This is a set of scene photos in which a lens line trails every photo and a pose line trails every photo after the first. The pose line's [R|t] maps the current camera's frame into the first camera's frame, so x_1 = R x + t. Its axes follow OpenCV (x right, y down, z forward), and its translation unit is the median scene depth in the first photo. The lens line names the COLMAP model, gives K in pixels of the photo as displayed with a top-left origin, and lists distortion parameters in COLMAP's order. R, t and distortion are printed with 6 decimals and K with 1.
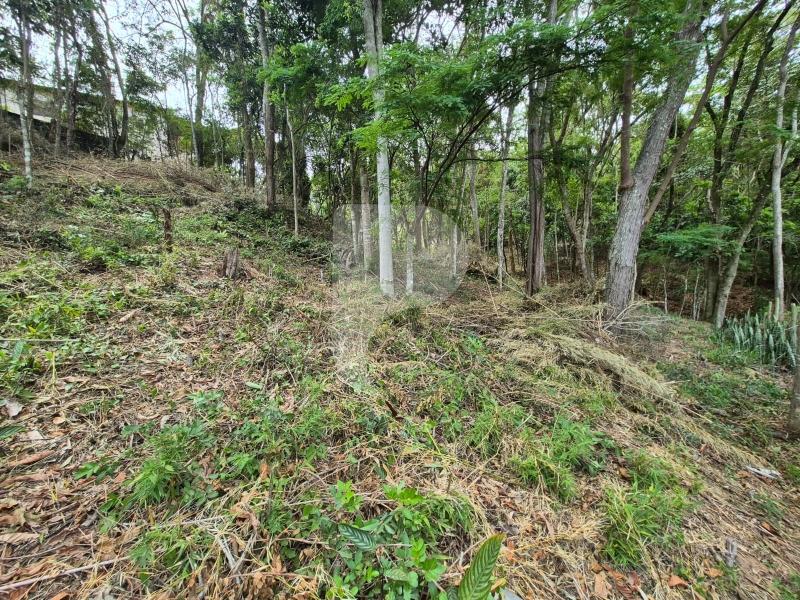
lens RADIAL K [[321.8, 0, 401.0], [0, 321.8, 291.2], [0, 0, 1]] dist [-0.009958, 0.000293]
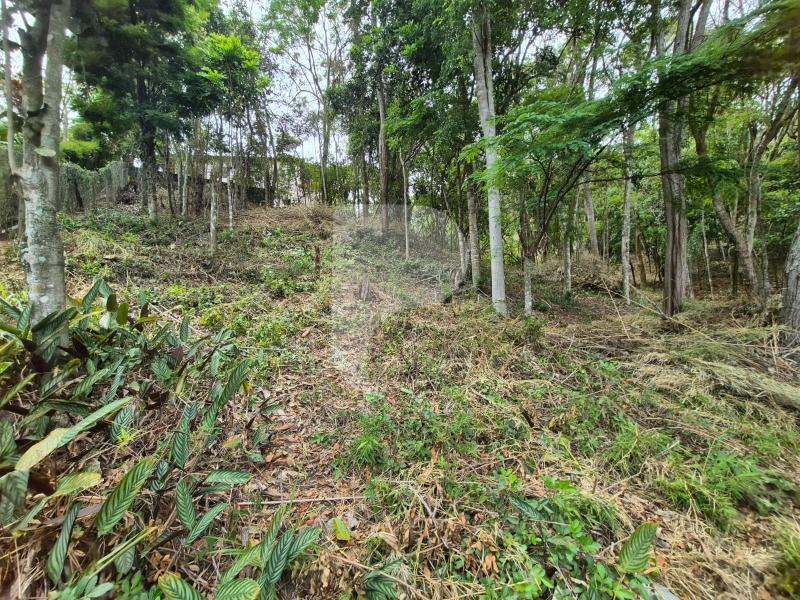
lens RADIAL K [[320.3, 0, 398.1], [0, 320.3, 291.7], [0, 0, 1]] dist [0.001158, 0.001157]
pose [[0.949414, -0.020554, -0.313354, -0.050842], [0.006023, 0.998864, -0.047268, -0.019881], [0.313970, 0.042990, 0.948459, -0.124574]]
